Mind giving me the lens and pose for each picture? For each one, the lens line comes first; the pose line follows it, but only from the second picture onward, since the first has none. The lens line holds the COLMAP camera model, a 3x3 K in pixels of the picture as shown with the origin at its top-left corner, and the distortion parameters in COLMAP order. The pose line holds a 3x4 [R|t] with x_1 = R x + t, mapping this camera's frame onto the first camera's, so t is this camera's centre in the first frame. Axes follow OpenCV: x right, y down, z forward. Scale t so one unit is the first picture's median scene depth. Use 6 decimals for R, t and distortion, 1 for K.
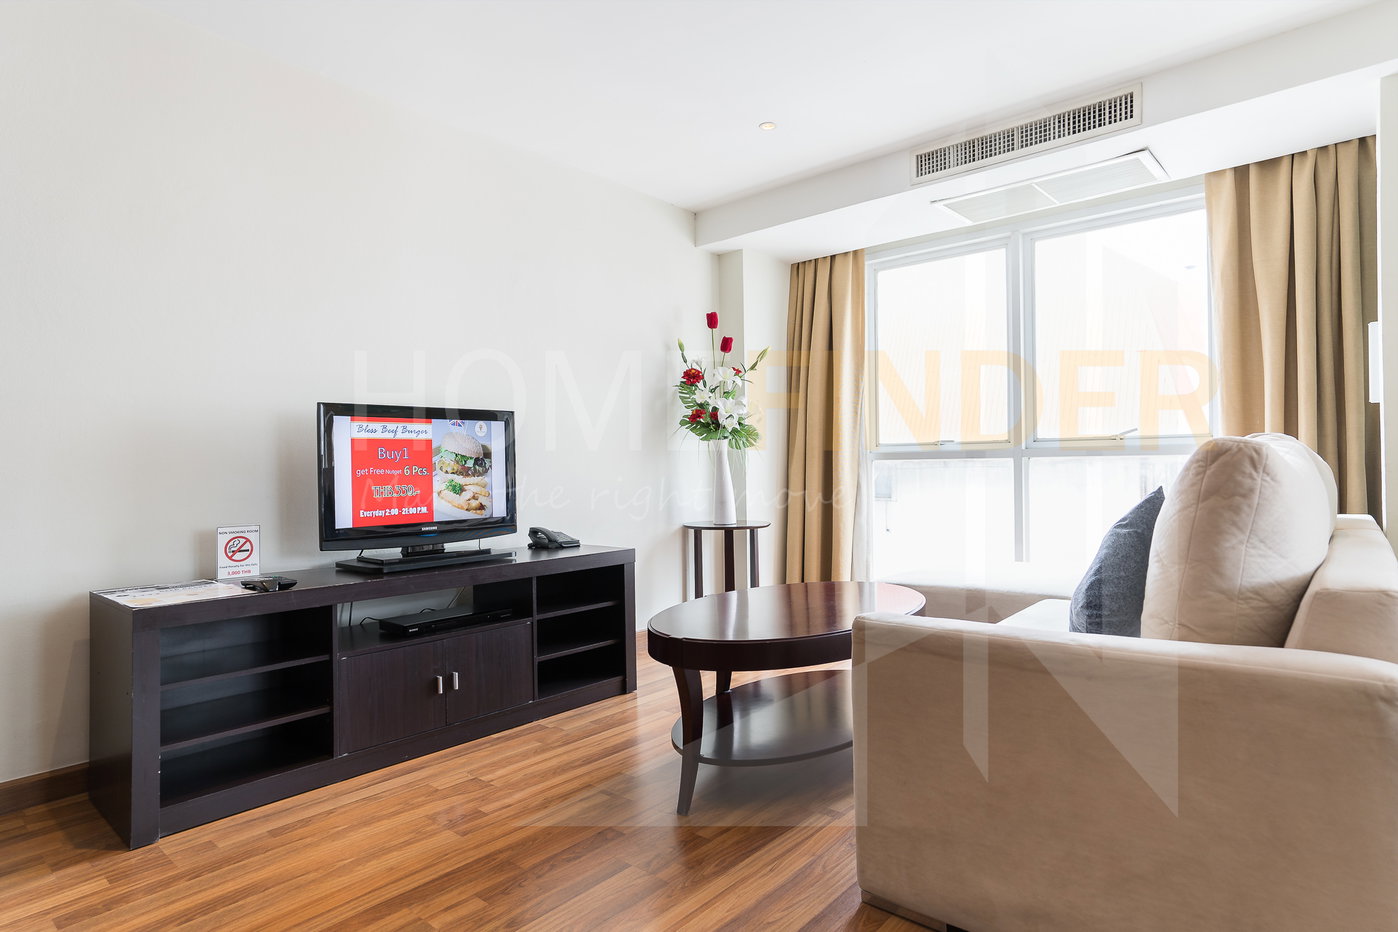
lens RADIAL K [[757.5, 0, 708.5], [0, 757.5, 453.2], [0, 0, 1]] dist [0.001590, 0.002480]
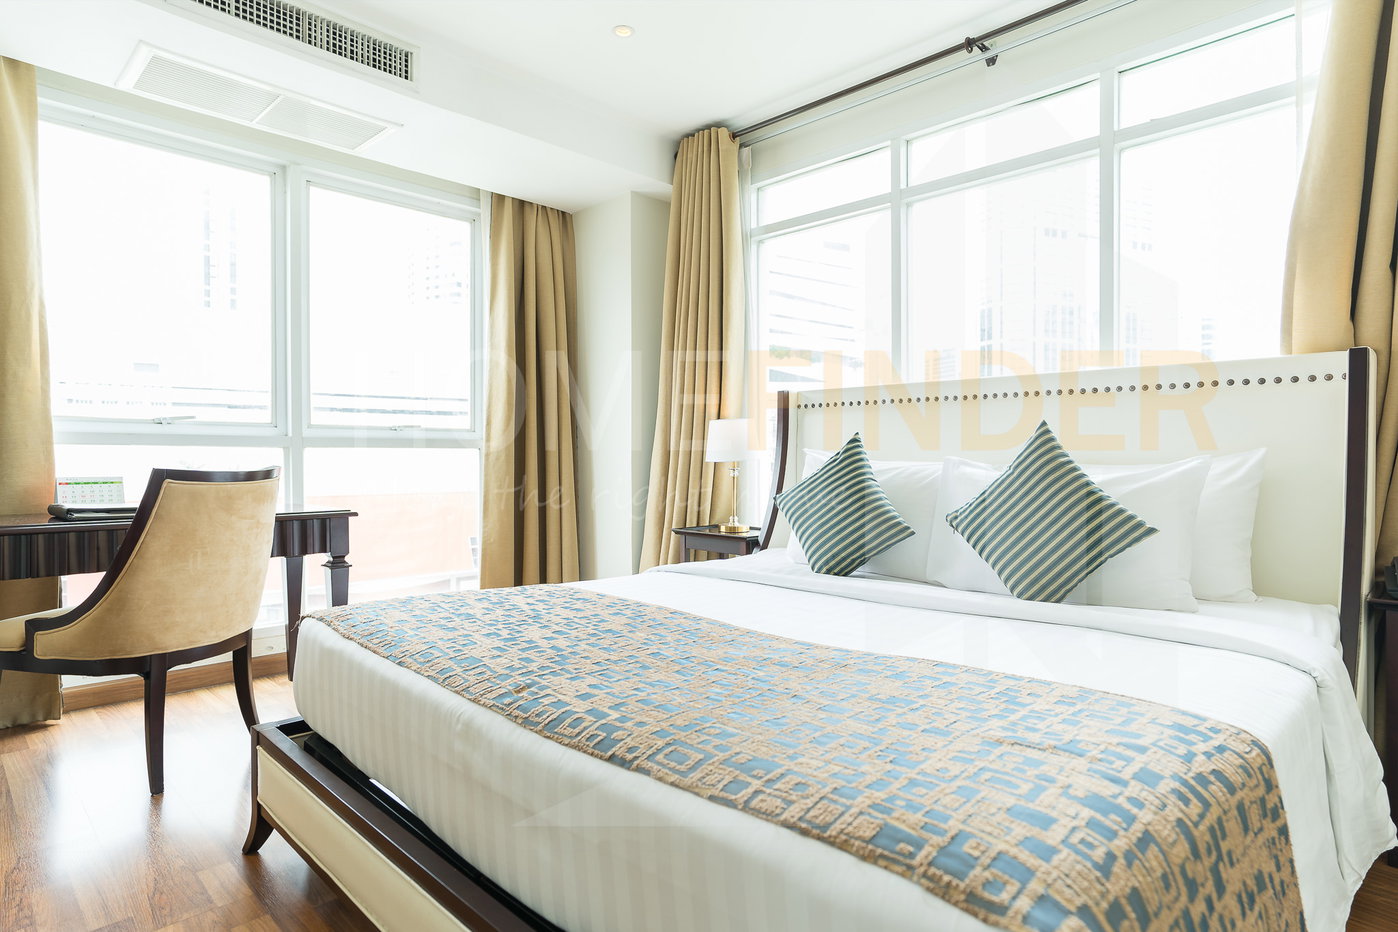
lens RADIAL K [[809.4, 0, 724.6], [0, 809.4, 458.4], [0, 0, 1]] dist [0.017556, -0.001870]
pose [[0.091303, 0.005713, 0.995807, -0.476229], [-0.019184, 0.999808, -0.003977, 0.015037], [-0.995638, -0.018741, 0.091395, 0.532587]]
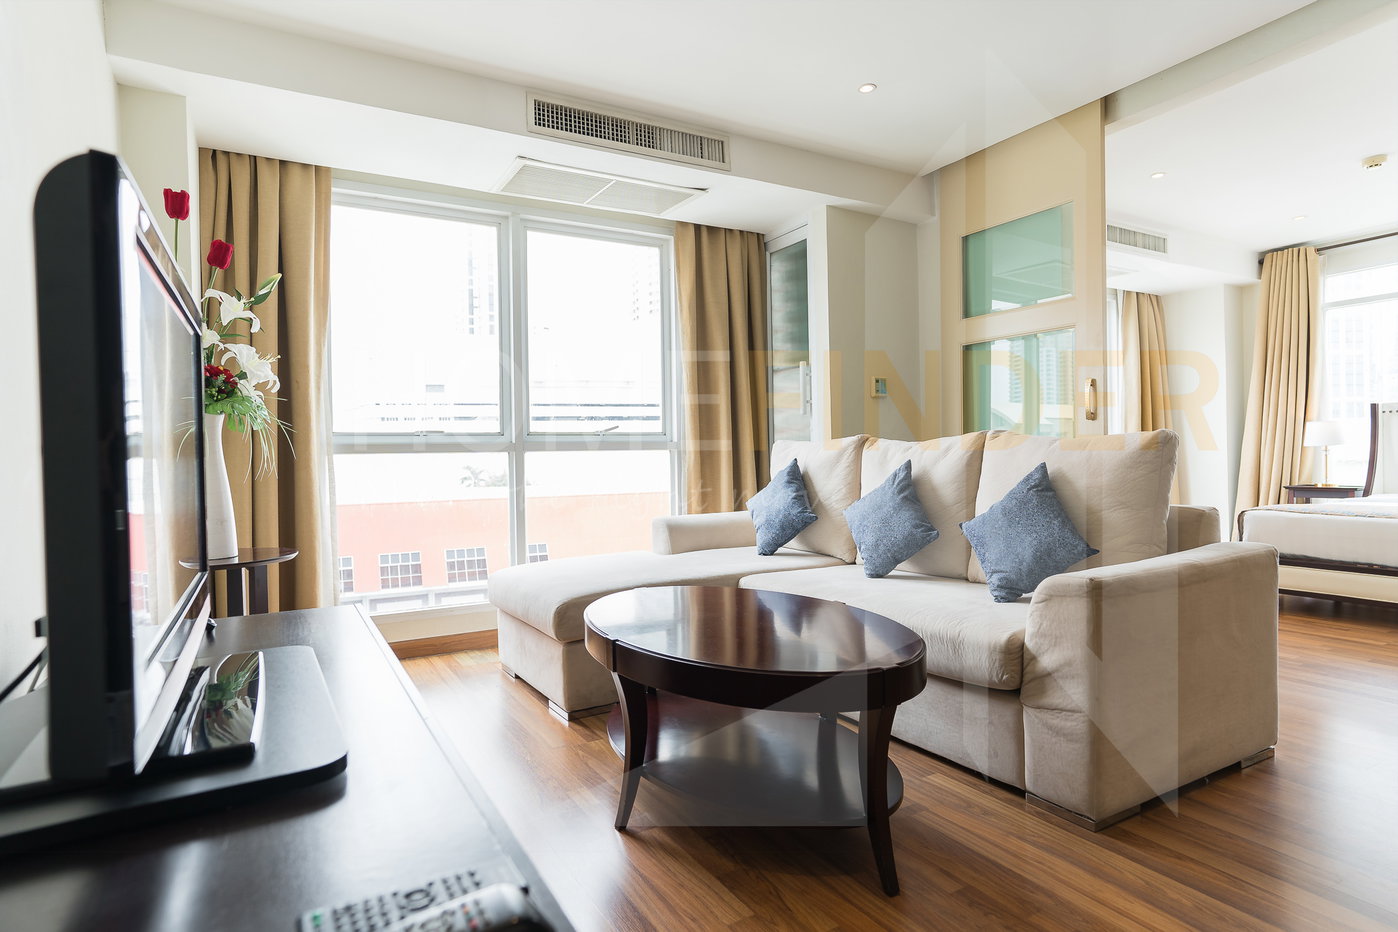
lens RADIAL K [[757.5, 0, 697.1], [0, 757.5, 460.1], [0, 0, 1]] dist [0.001590, 0.002480]
pose [[0.334603, -0.004149, 0.942350, -0.481308], [0.000843, 0.999991, 0.004103, 0.015164], [-0.942359, -0.000579, 0.334603, 0.536901]]
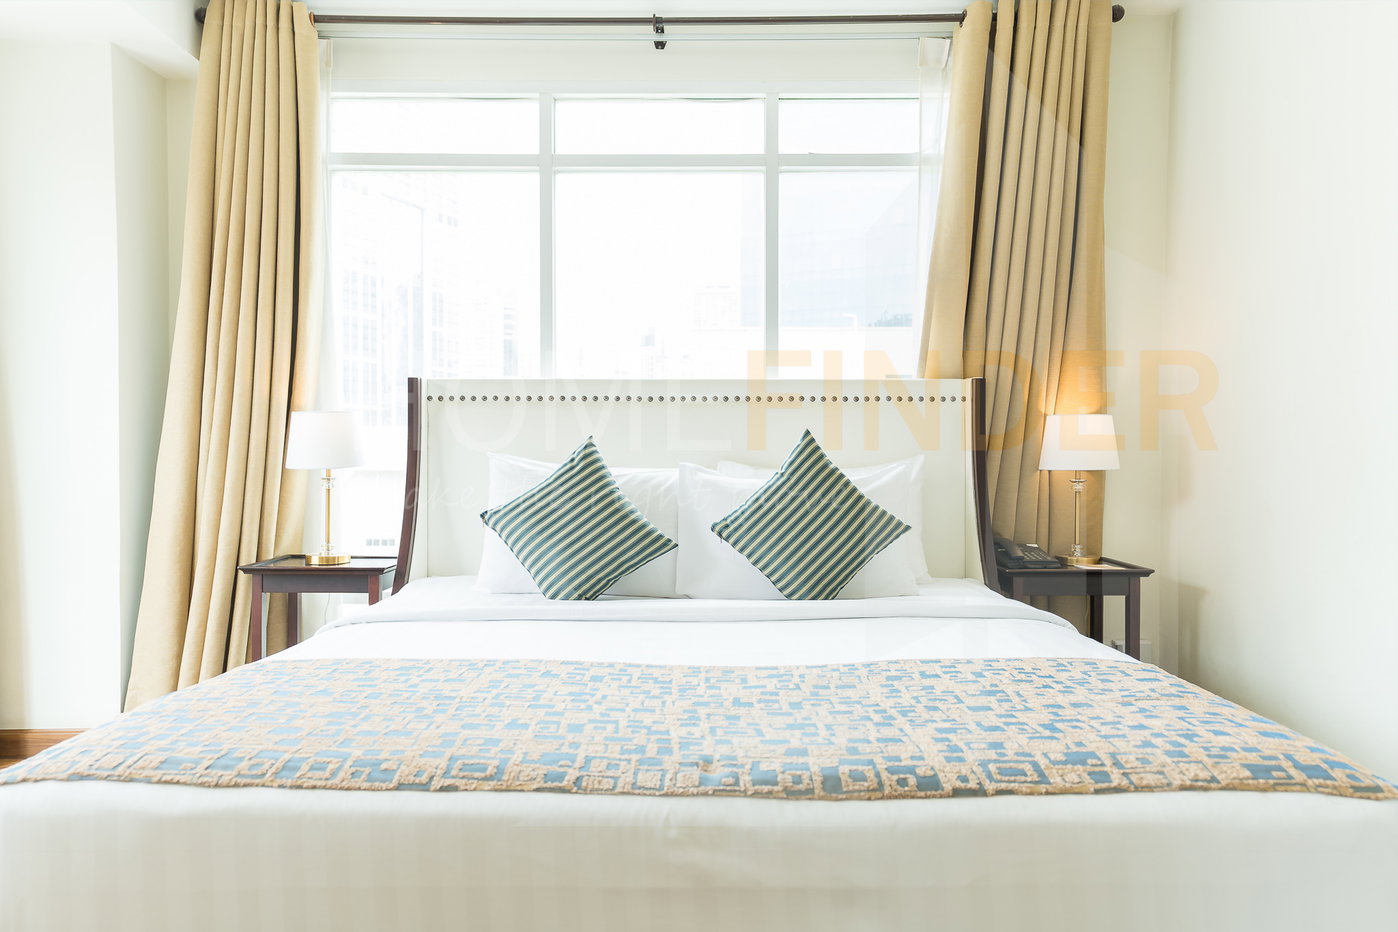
lens RADIAL K [[1001.7, 0, 668.1], [0, 1001.7, 461.2], [0, 0, 1]] dist [0.042362, 0.006248]
pose [[-0.640552, -0.002195, 0.767912, -0.475708], [-0.011681, 0.999908, -0.006886, 0.015017], [-0.767826, -0.013381, -0.640519, 0.534964]]
